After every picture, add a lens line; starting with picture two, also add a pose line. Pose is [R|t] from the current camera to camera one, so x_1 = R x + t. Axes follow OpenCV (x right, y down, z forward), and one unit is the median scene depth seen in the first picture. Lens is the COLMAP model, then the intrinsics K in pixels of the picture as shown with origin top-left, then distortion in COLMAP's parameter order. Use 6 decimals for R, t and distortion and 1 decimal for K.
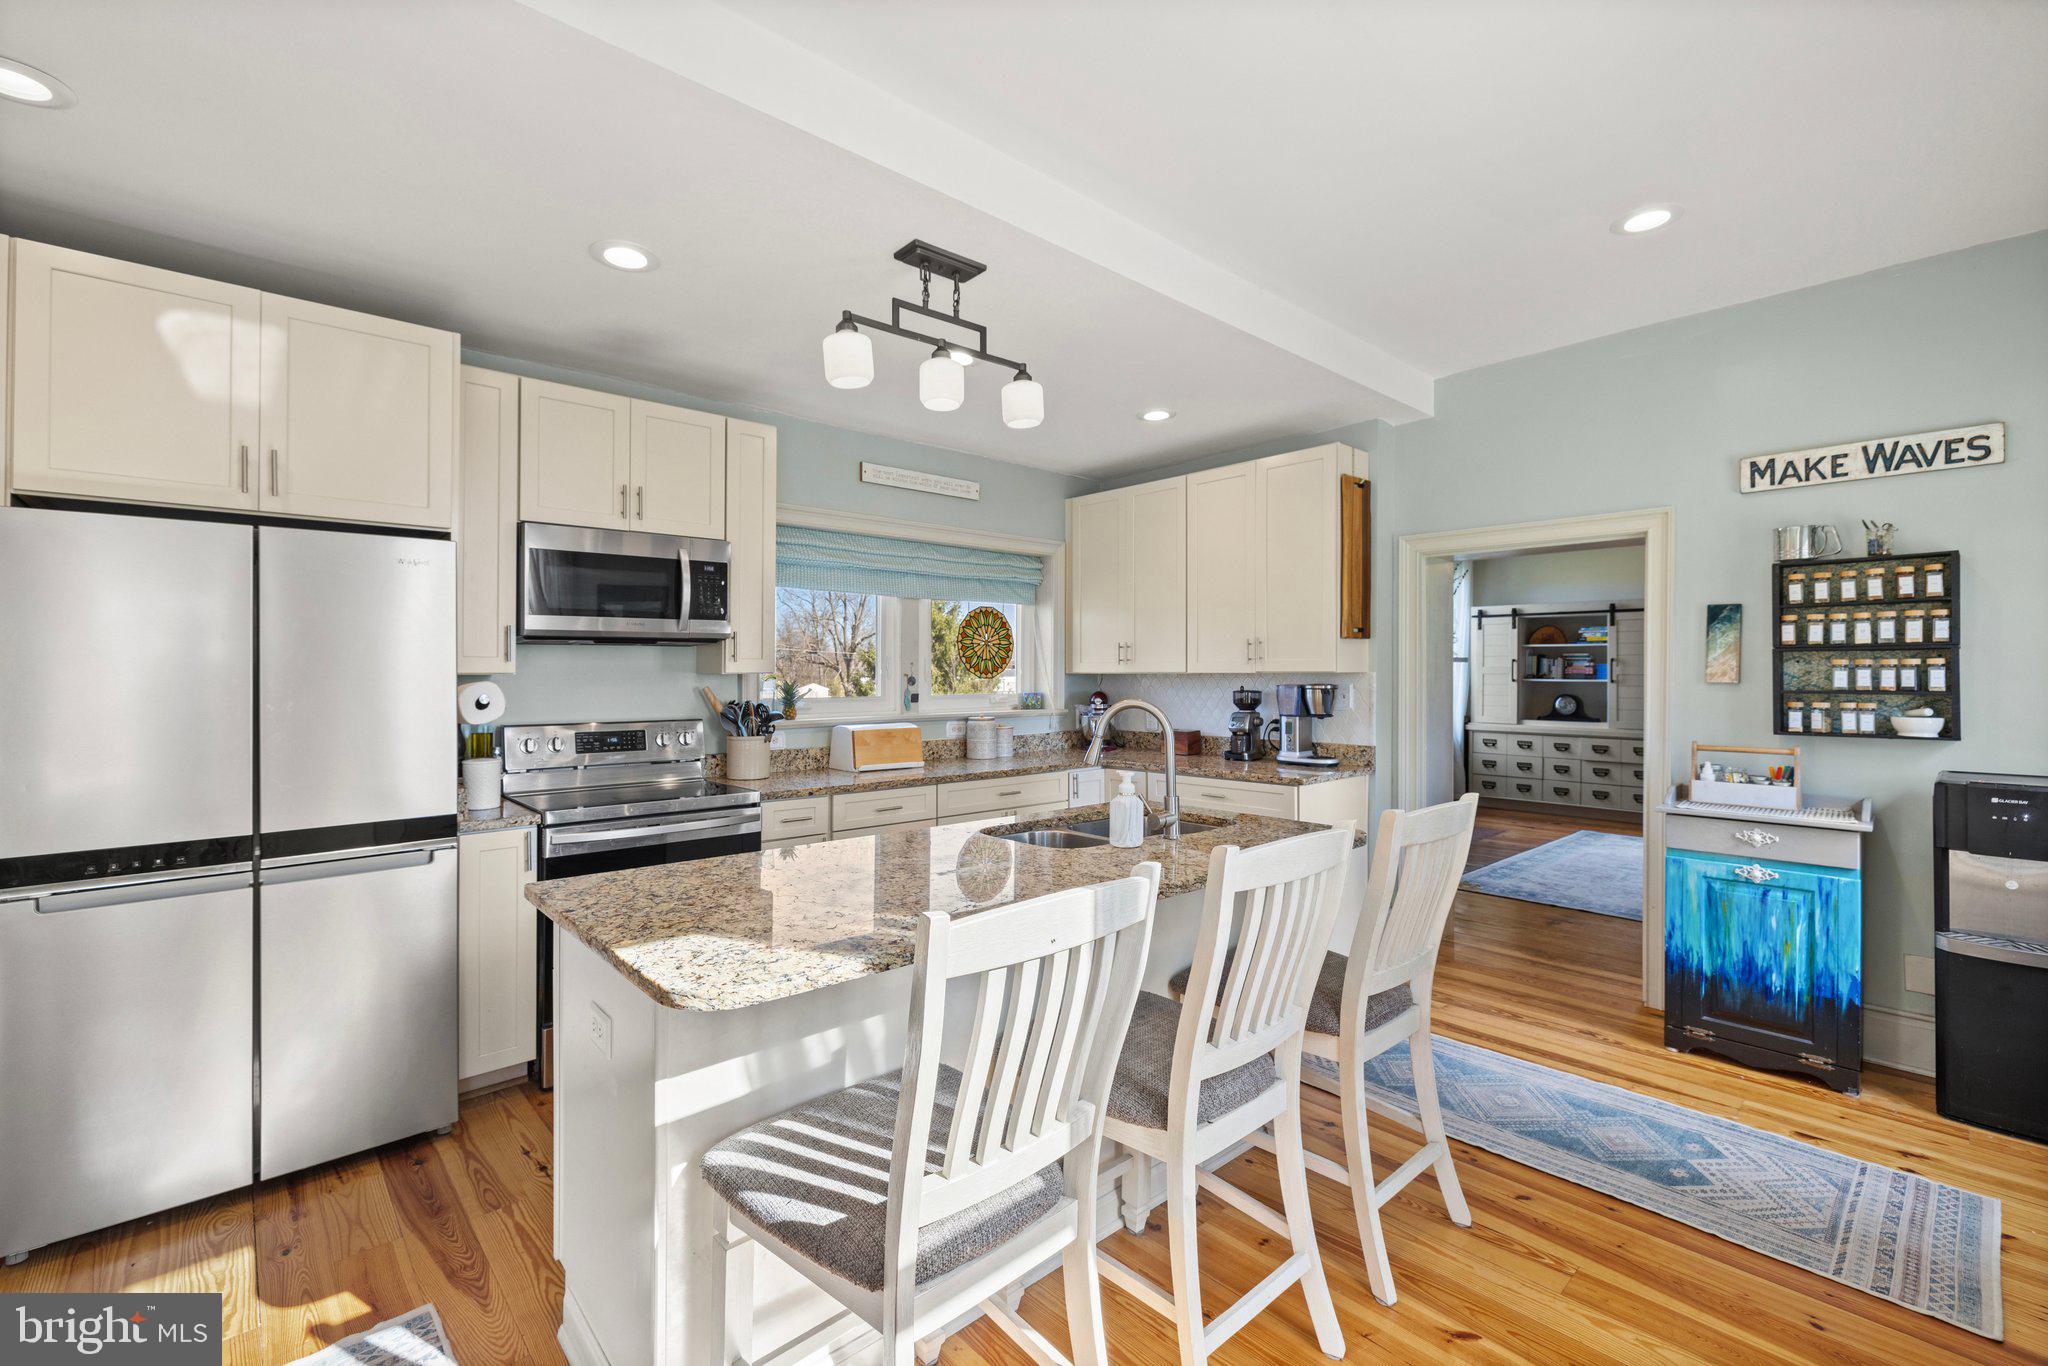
lens RADIAL K [[874.0, 0, 1030.0], [0, 874.0, 659.7], [0, 0, 1]] dist [0.000987, 0.000211]
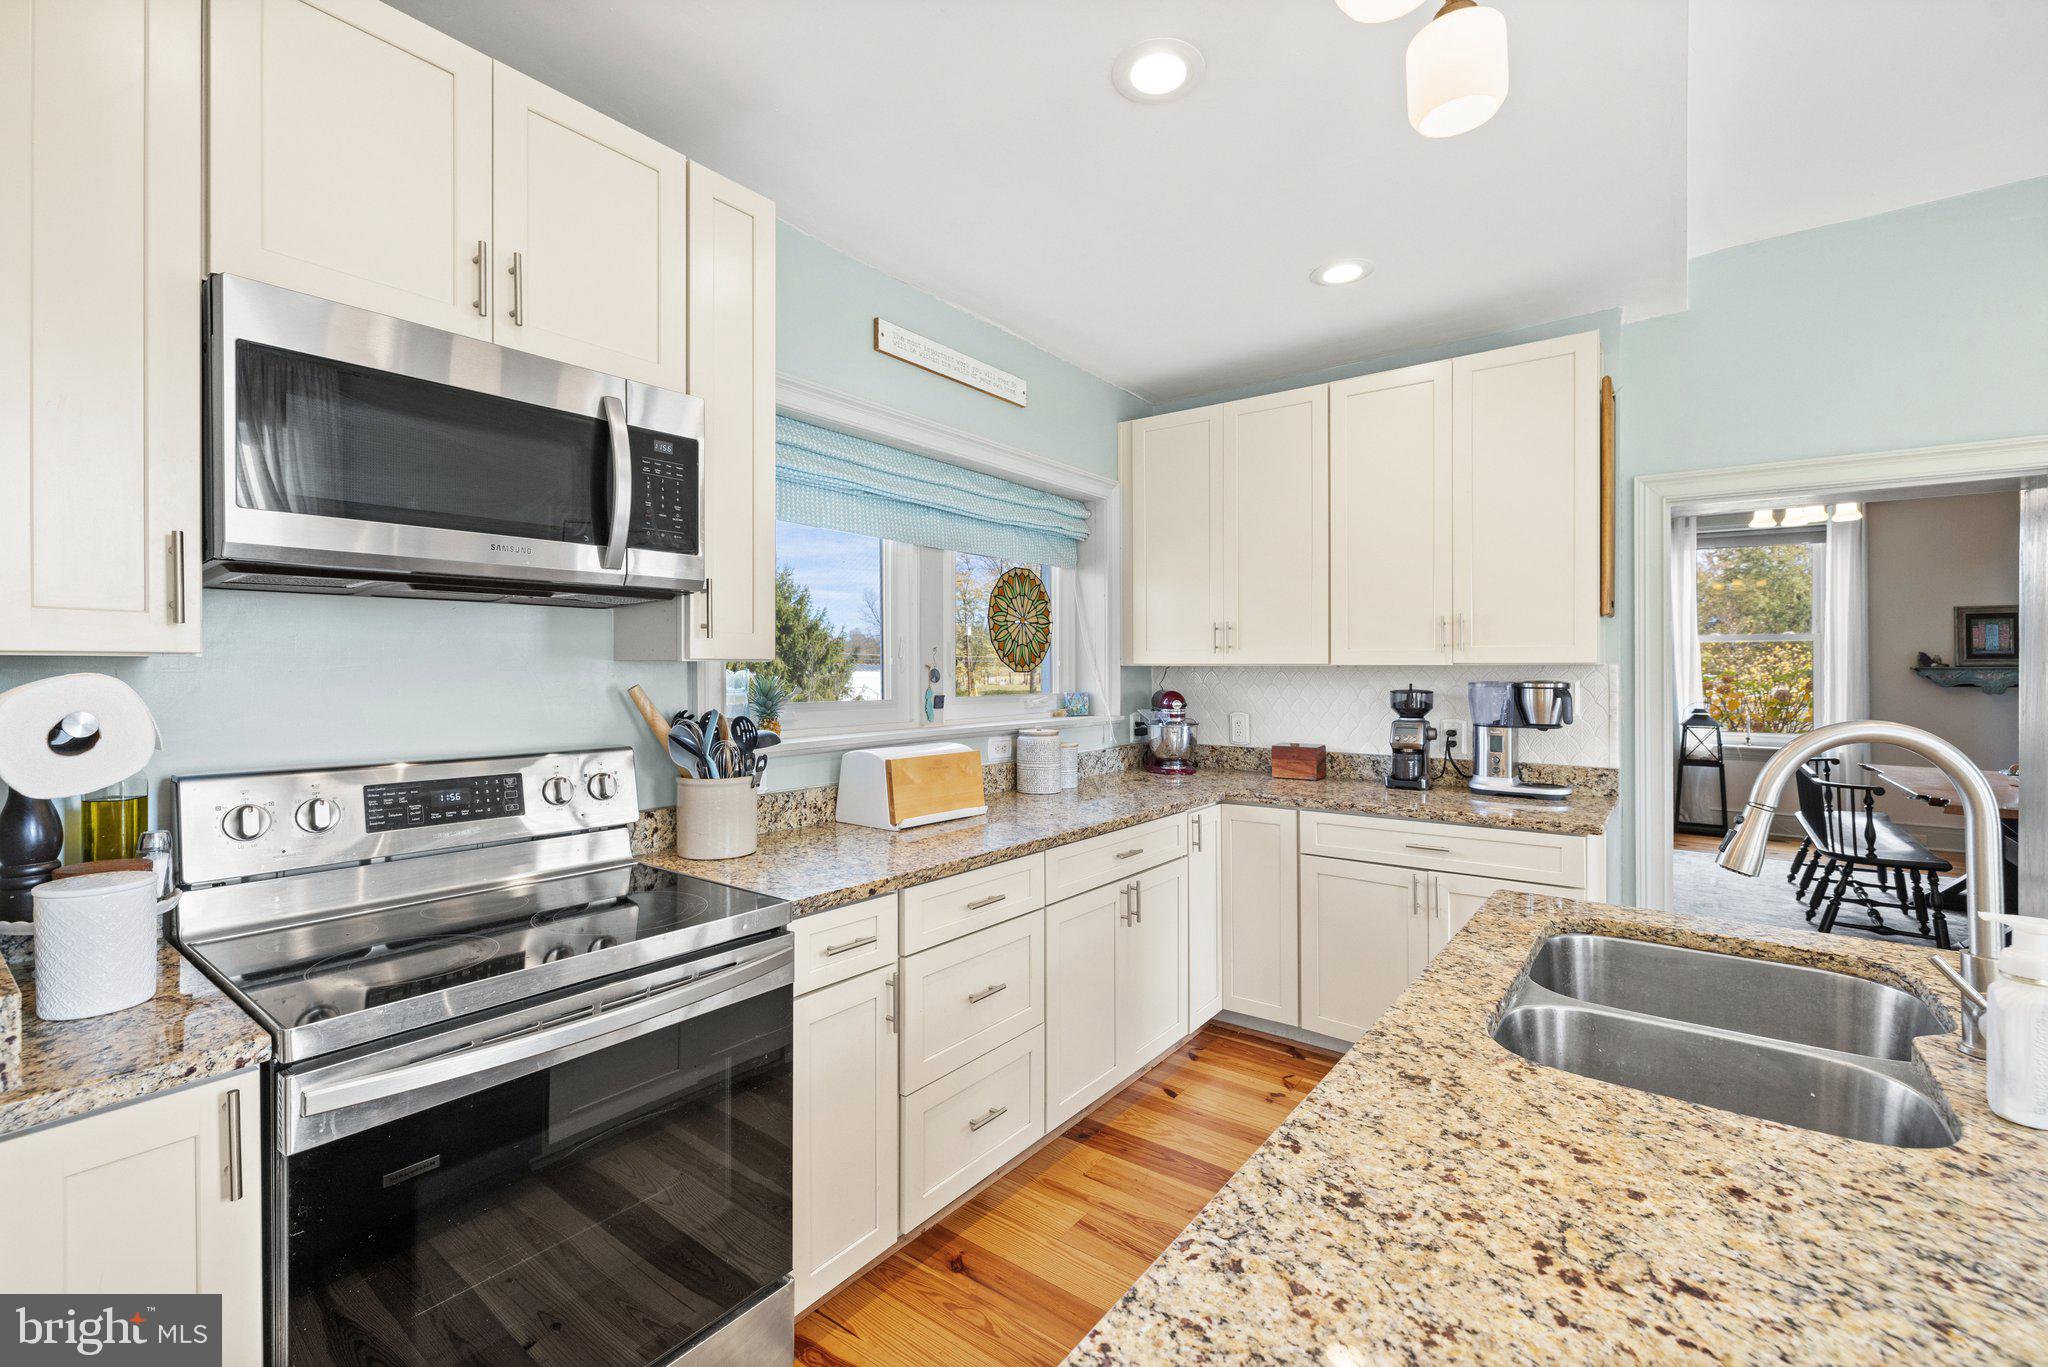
lens RADIAL K [[881.6, 0, 1033.5], [0, 881.6, 673.2], [0, 0, 1]] dist [-0.000778, -0.000085]
pose [[0.982667, 0.002865, 0.185359, -0.203641], [-0.006712, 0.999775, 0.020127, 0.009737], [-0.185259, -0.021022, 0.982465, 0.376528]]
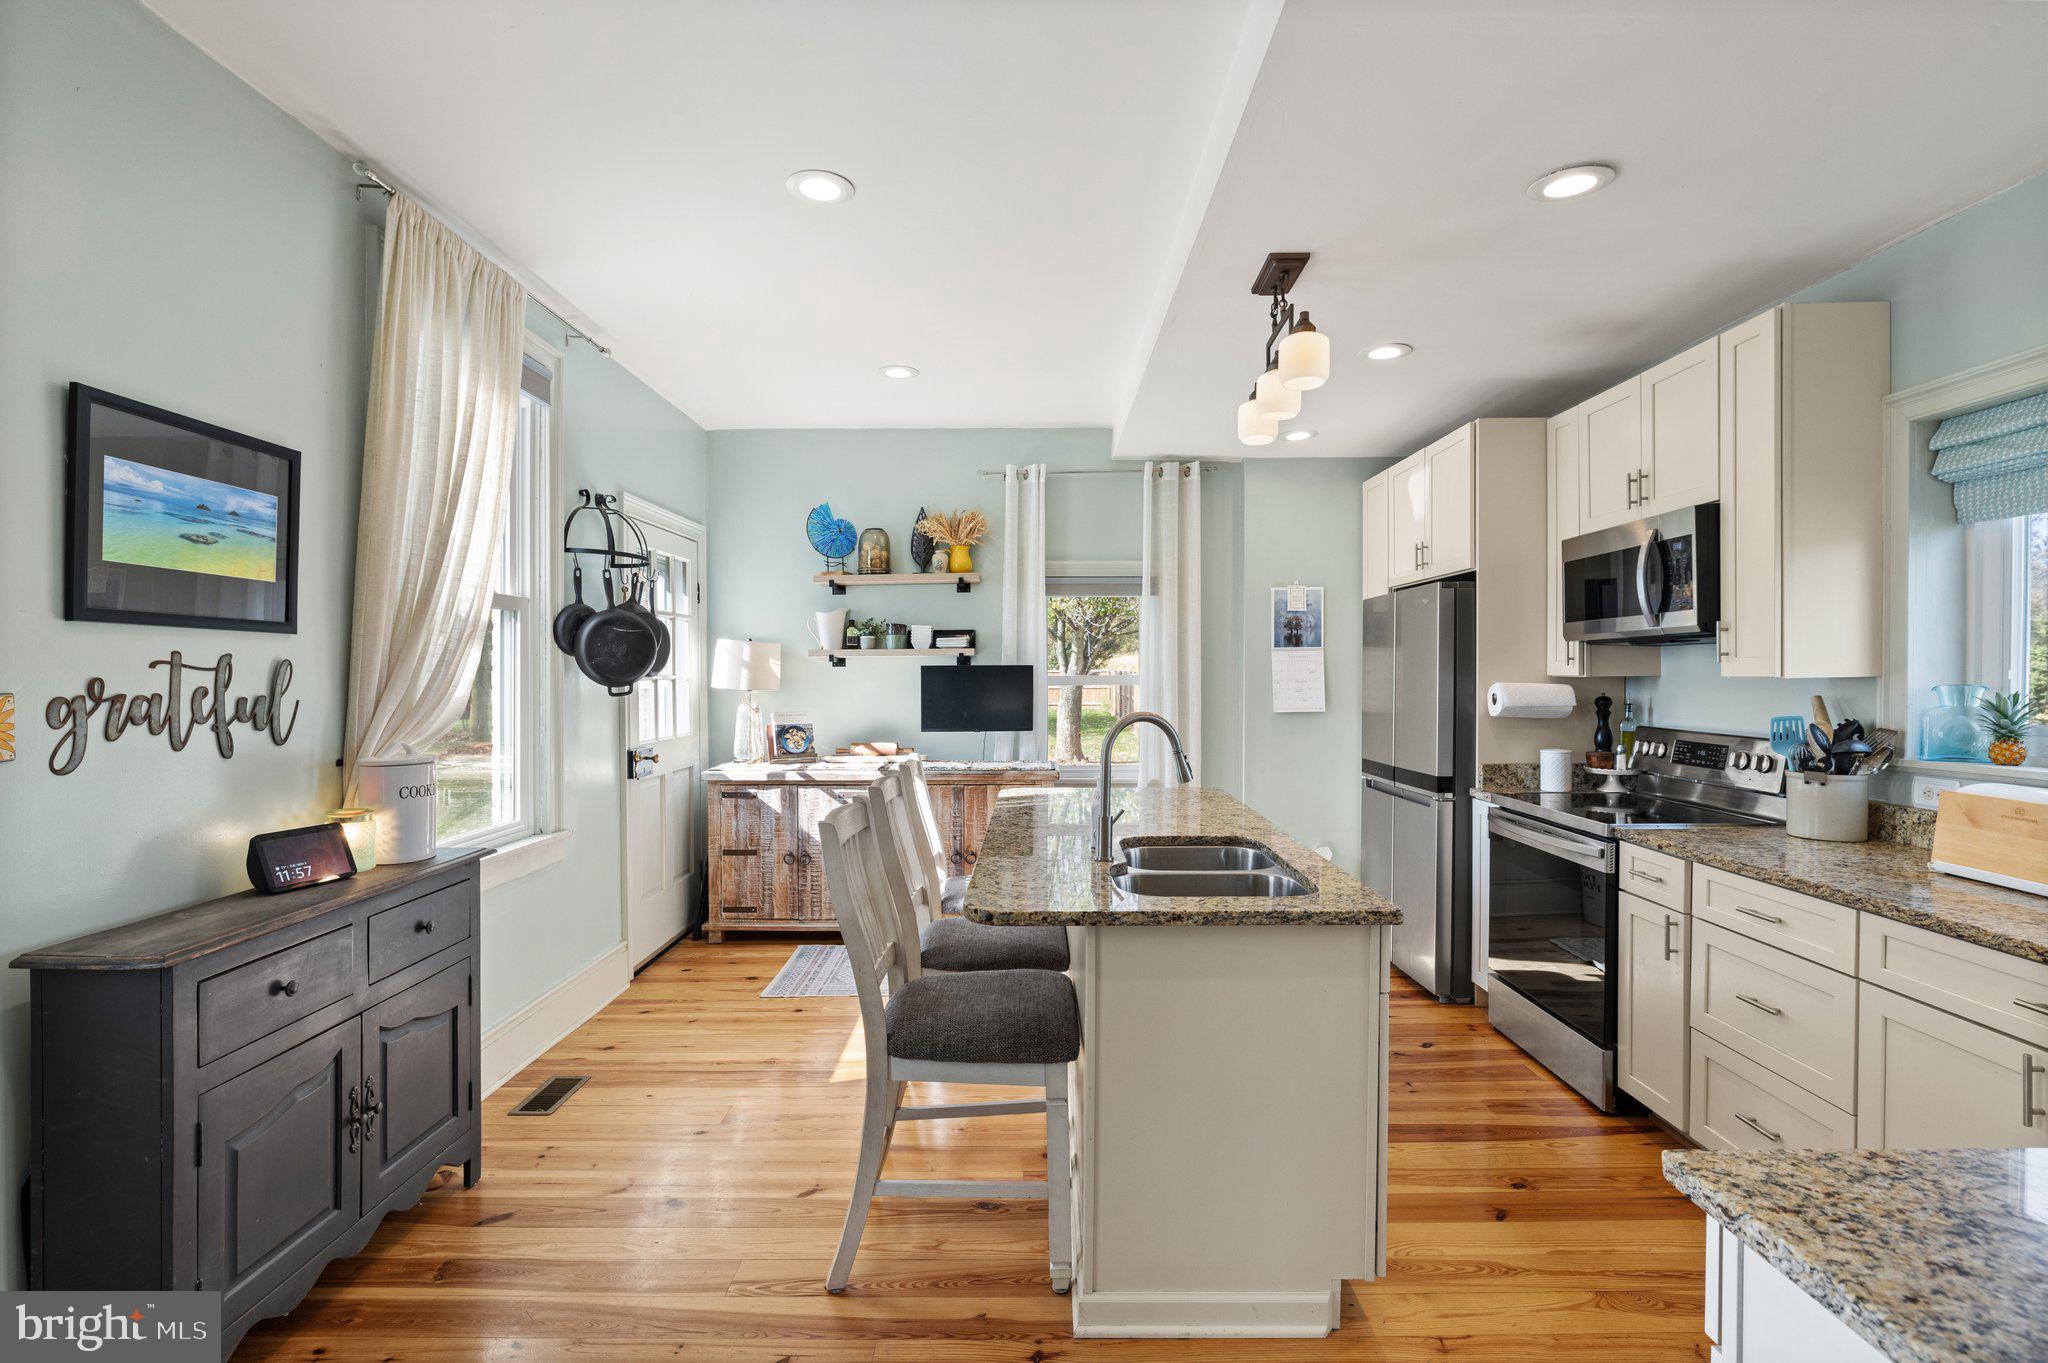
lens RADIAL K [[1025.9, 0, 1024.0], [0, 1025.9, 681.5], [0, 0, 1]] dist [0.000460, 0.000272]
pose [[-0.679021, 0.015473, -0.733956, 0.579518], [0.021340, 0.999771, 0.001334, 0.004172], [0.733809, -0.014757, -0.679196, 0.958292]]
